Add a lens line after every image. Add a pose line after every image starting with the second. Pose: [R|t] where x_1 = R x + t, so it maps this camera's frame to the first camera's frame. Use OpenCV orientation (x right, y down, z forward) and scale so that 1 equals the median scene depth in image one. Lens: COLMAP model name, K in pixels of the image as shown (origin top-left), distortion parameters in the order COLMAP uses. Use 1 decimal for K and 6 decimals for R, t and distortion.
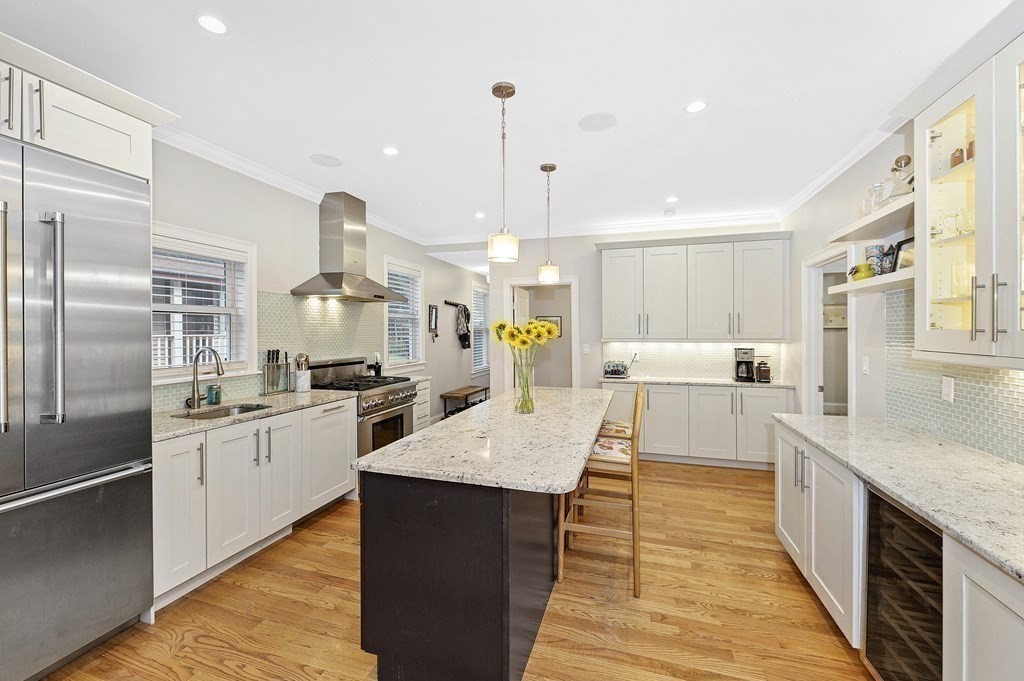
lens RADIAL K [[413.0, 0, 512.0], [0, 413.0, 340.5], [0, 0, 1]] dist [0.000204, -0.000031]
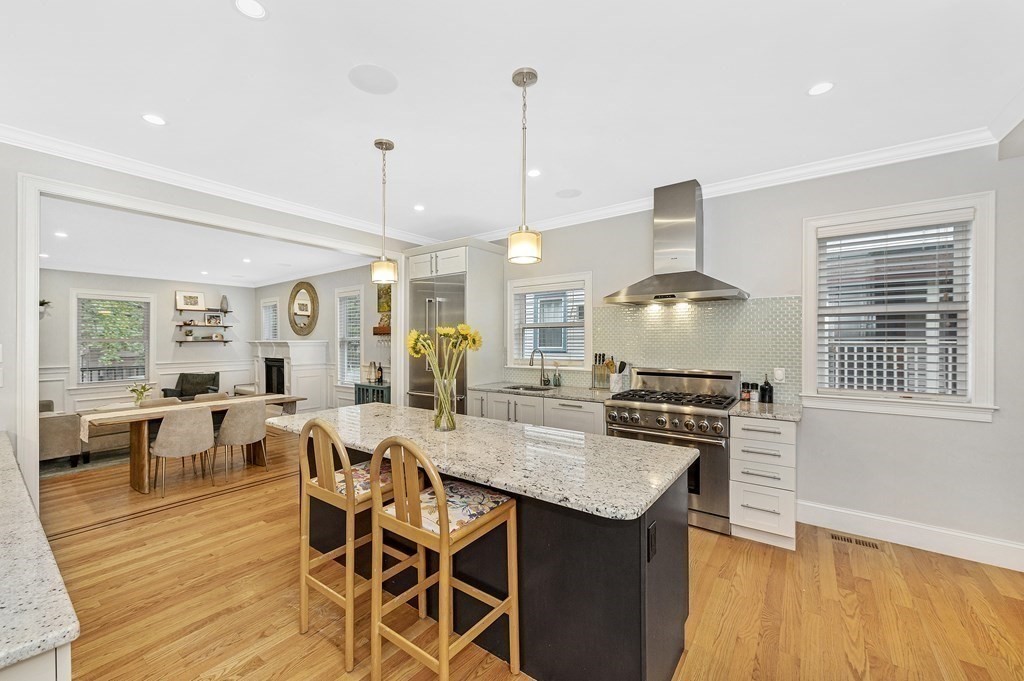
lens RADIAL K [[403.1, 0, 498.2], [0, 403.1, 339.1], [0, 0, 1]] dist [-0.001436, -0.000200]
pose [[-0.337493, -0.000532, -0.941328, 0.506191], [-0.015784, 0.999862, 0.005094, -0.017035], [0.941196, 0.016577, -0.337455, 0.864666]]
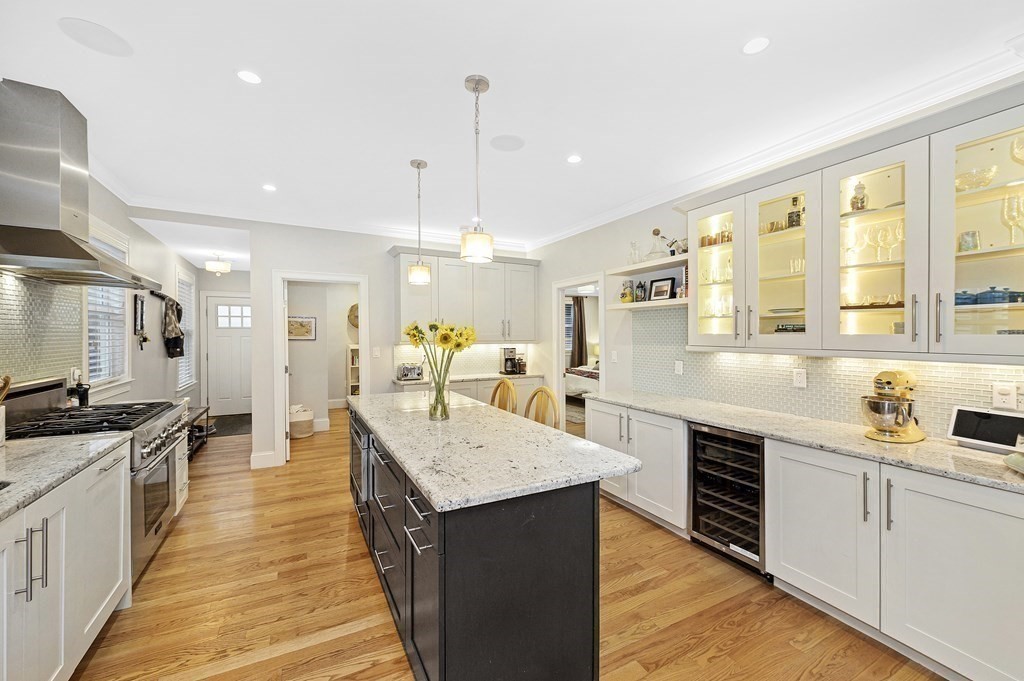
lens RADIAL K [[403.1, 0, 498.2], [0, 403.1, 339.1], [0, 0, 1]] dist [-0.001436, -0.000200]
pose [[0.713457, -0.005771, 0.700675, -0.325843], [0.013434, 0.999895, -0.005443, -0.001976], [-0.700570, 0.013296, 0.713460, 0.150355]]
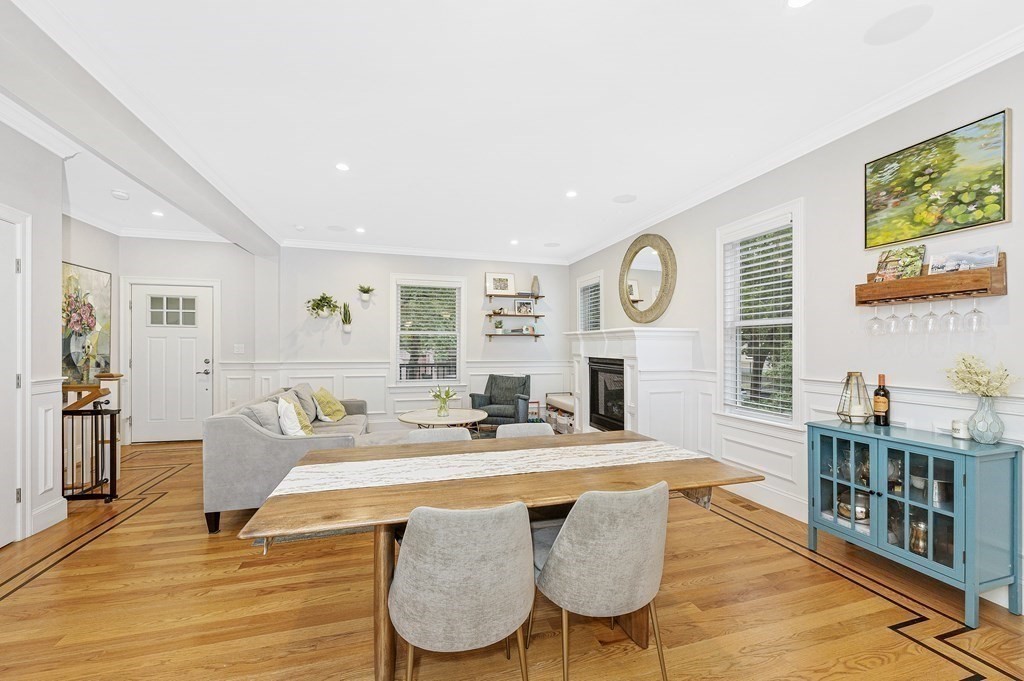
lens RADIAL K [[407.7, 0, 517.4], [0, 407.7, 345.2], [0, 0, 1]] dist [-0.000698, -0.000087]
pose [[-0.823734, -0.004973, -0.566955, 0.034068], [-0.015959, 0.999769, 0.014418, 0.039174], [0.566752, 0.020924, -0.823623, 0.173376]]
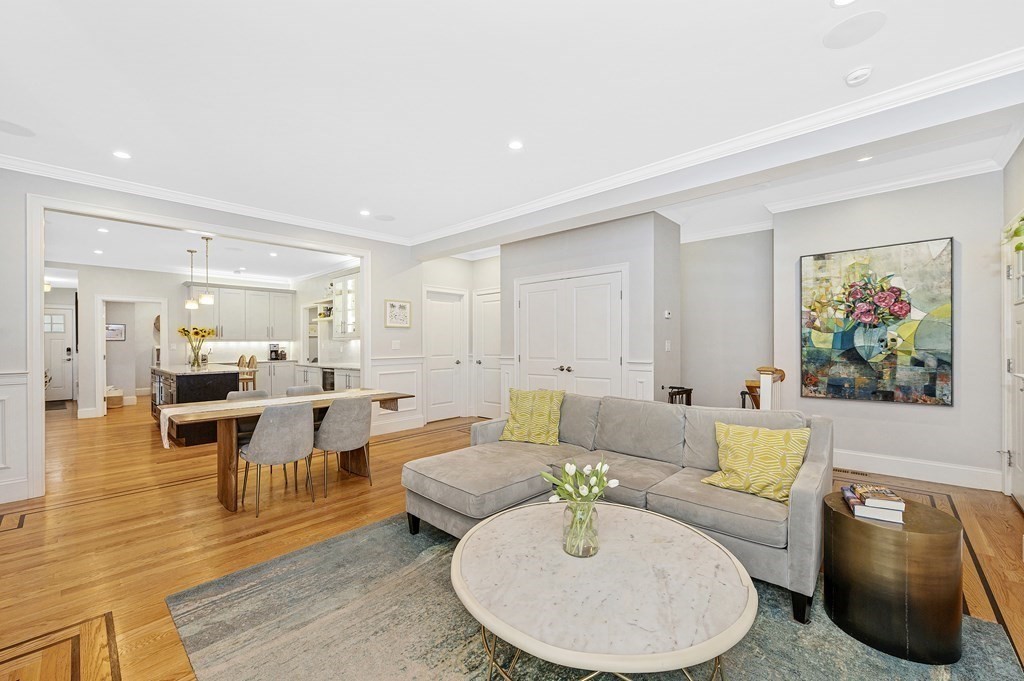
lens RADIAL K [[414.9, 0, 507.4], [0, 414.9, 327.4], [0, 0, 1]] dist [-0.017103, 0.000102]
pose [[0.438539, 0.031293, 0.898167, -0.766526], [0.027704, 0.998448, -0.048313, 0.067991], [-0.898285, 0.046070, 0.436991, -0.928710]]
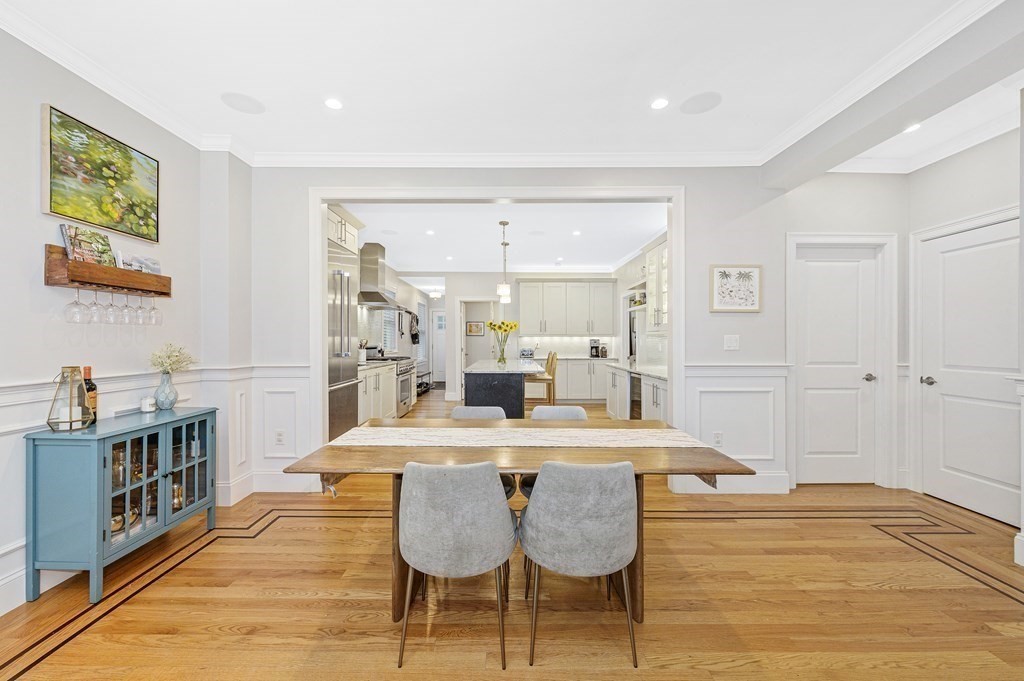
lens RADIAL K [[401.7, 0, 508.8], [0, 401.7, 345.4], [0, 0, 1]] dist [-0.001499, -0.000156]
pose [[0.955320, -0.002614, 0.295560, -0.341042], [0.005500, 0.999945, -0.008933, 0.059861], [-0.295521, 0.010160, 0.955282, -0.613138]]
